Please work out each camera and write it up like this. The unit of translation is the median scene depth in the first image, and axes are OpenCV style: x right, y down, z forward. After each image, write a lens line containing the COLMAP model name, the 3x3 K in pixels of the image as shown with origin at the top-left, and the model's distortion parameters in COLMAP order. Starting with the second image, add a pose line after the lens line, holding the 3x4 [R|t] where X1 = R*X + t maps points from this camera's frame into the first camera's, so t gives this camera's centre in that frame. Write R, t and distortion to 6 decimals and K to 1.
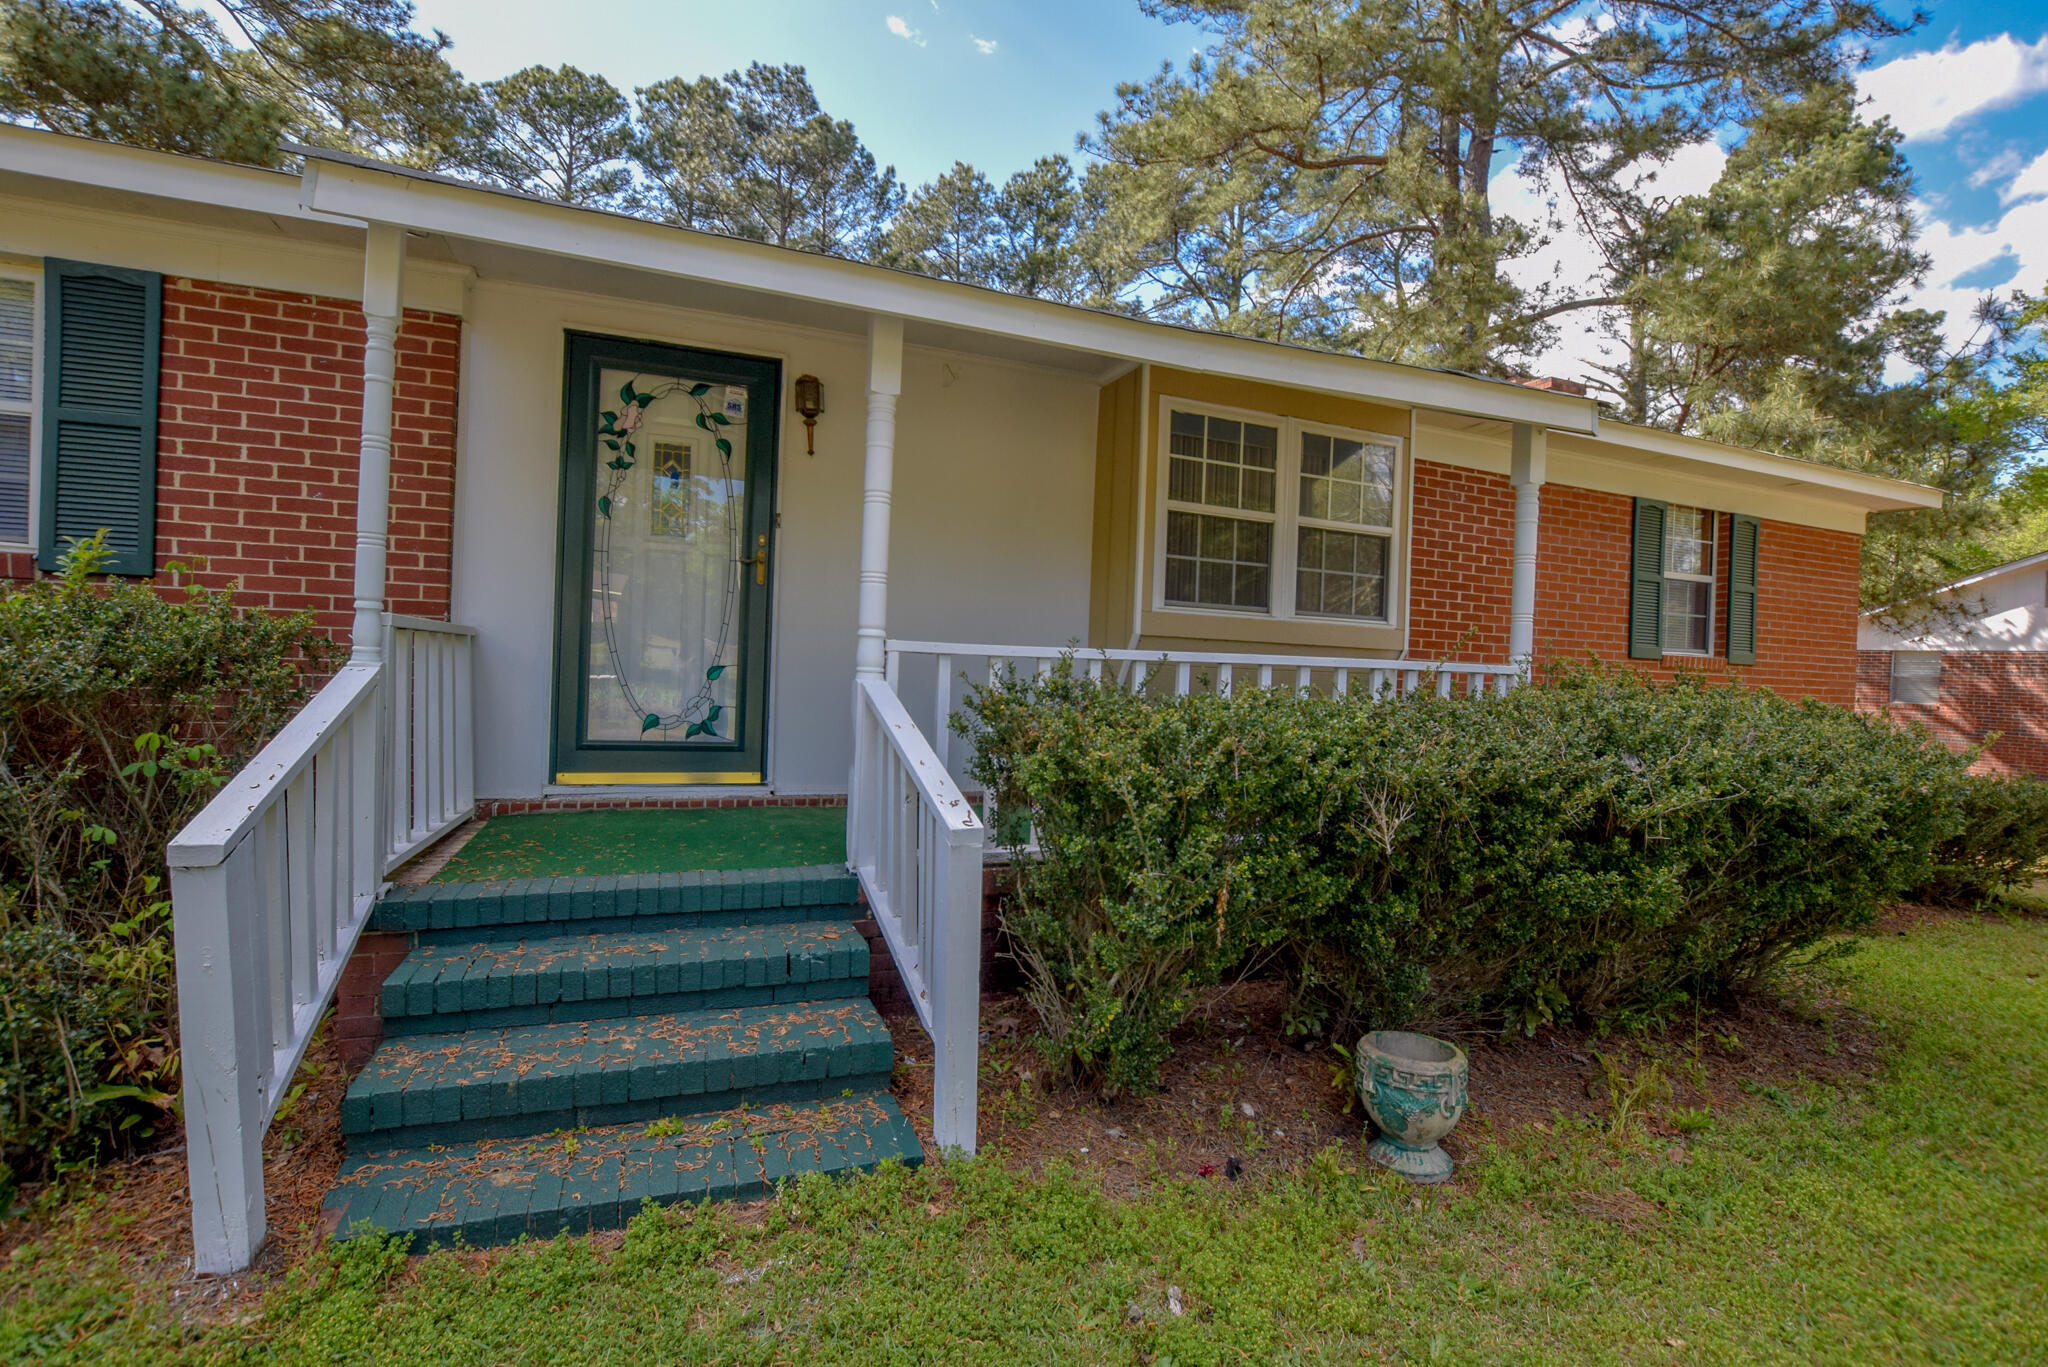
lens RADIAL K [[897.5, 0, 1029.3], [0, 897.5, 686.0], [0, 0, 1]] dist [-0.033924, 0.002955]
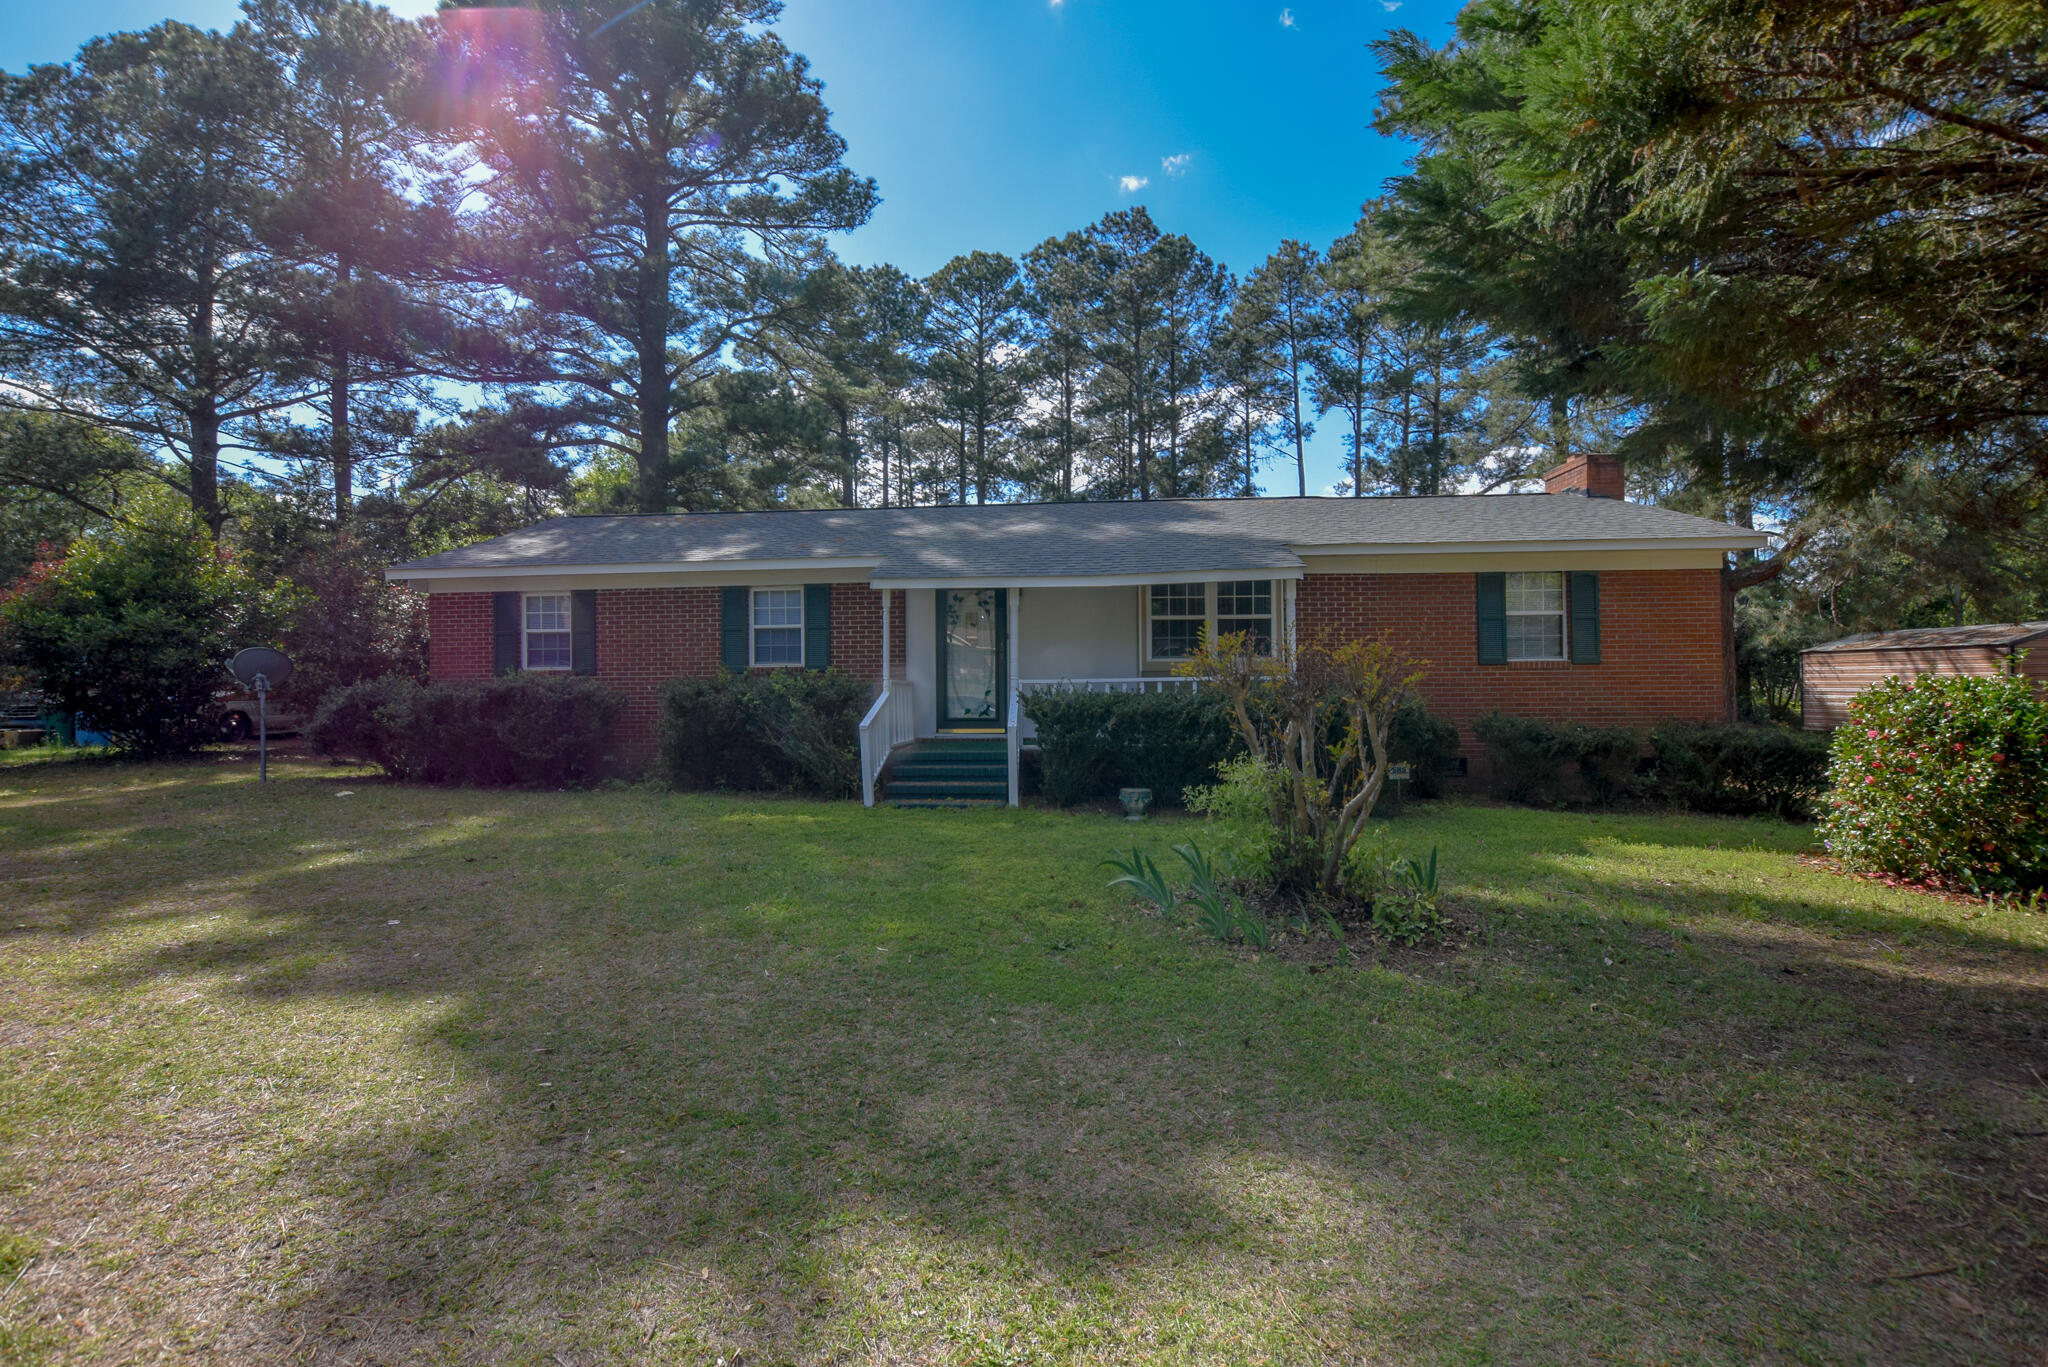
lens RADIAL K [[897.5, 0, 1019.0], [0, 897.5, 683.4], [0, 0, 1]] dist [-0.033924, 0.002955]
pose [[0.891084, -0.043702, -0.451729, 0.119962], [0.029686, 0.998834, -0.038072, 0.007711], [0.452866, 0.020515, 0.891343, -0.174014]]
